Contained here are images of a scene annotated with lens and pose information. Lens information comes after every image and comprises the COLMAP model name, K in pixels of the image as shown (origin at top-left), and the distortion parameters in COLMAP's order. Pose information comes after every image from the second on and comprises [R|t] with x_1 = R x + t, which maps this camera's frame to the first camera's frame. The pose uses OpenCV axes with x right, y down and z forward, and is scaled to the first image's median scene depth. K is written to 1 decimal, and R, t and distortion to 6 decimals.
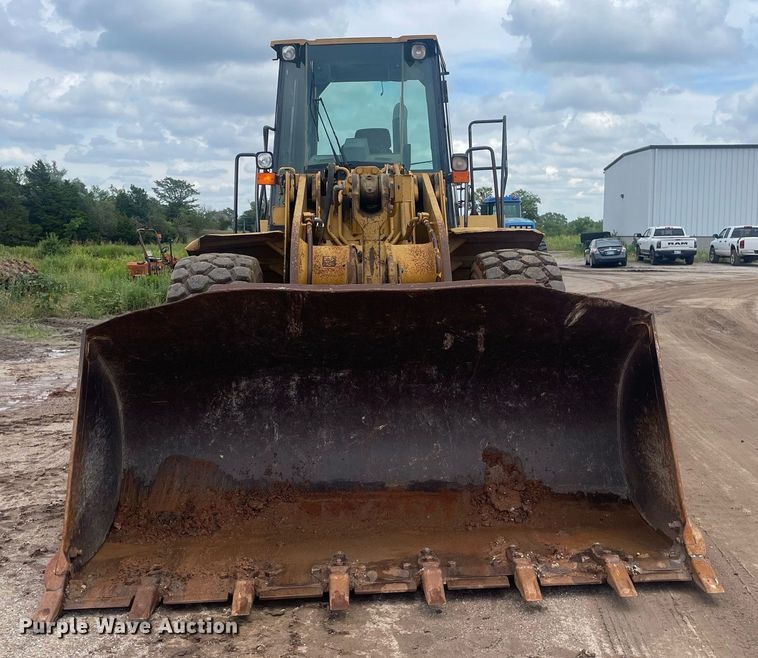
lens RADIAL K [[928.7, 0, 380.6], [0, 928.7, 331.8], [0, 0, 1]] dist [0.054220, 0.000000]
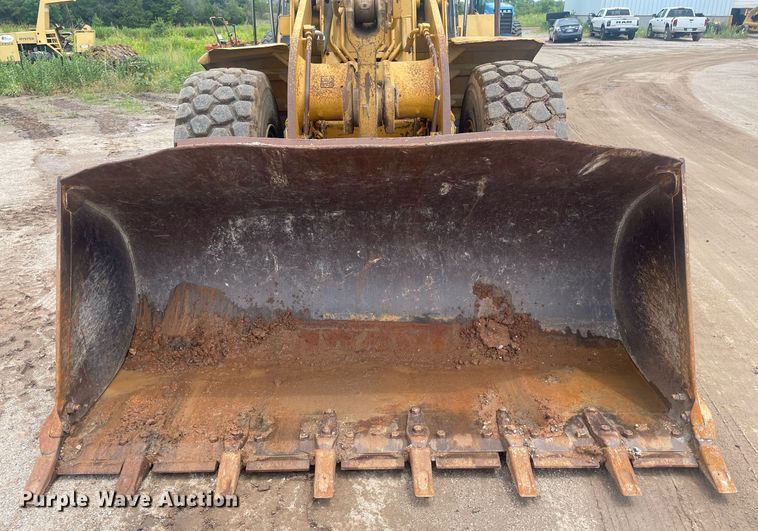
lens RADIAL K [[592.9, 0, 353.0], [0, 592.9, 288.5], [0, 0, 1]] dist [0.076145, -0.095964]
pose [[0.997865, 0.012307, -0.064146, 0.018595], [0.008975, 0.946941, 0.321282, -0.082768], [0.064696, -0.321172, 0.944809, 0.374198]]
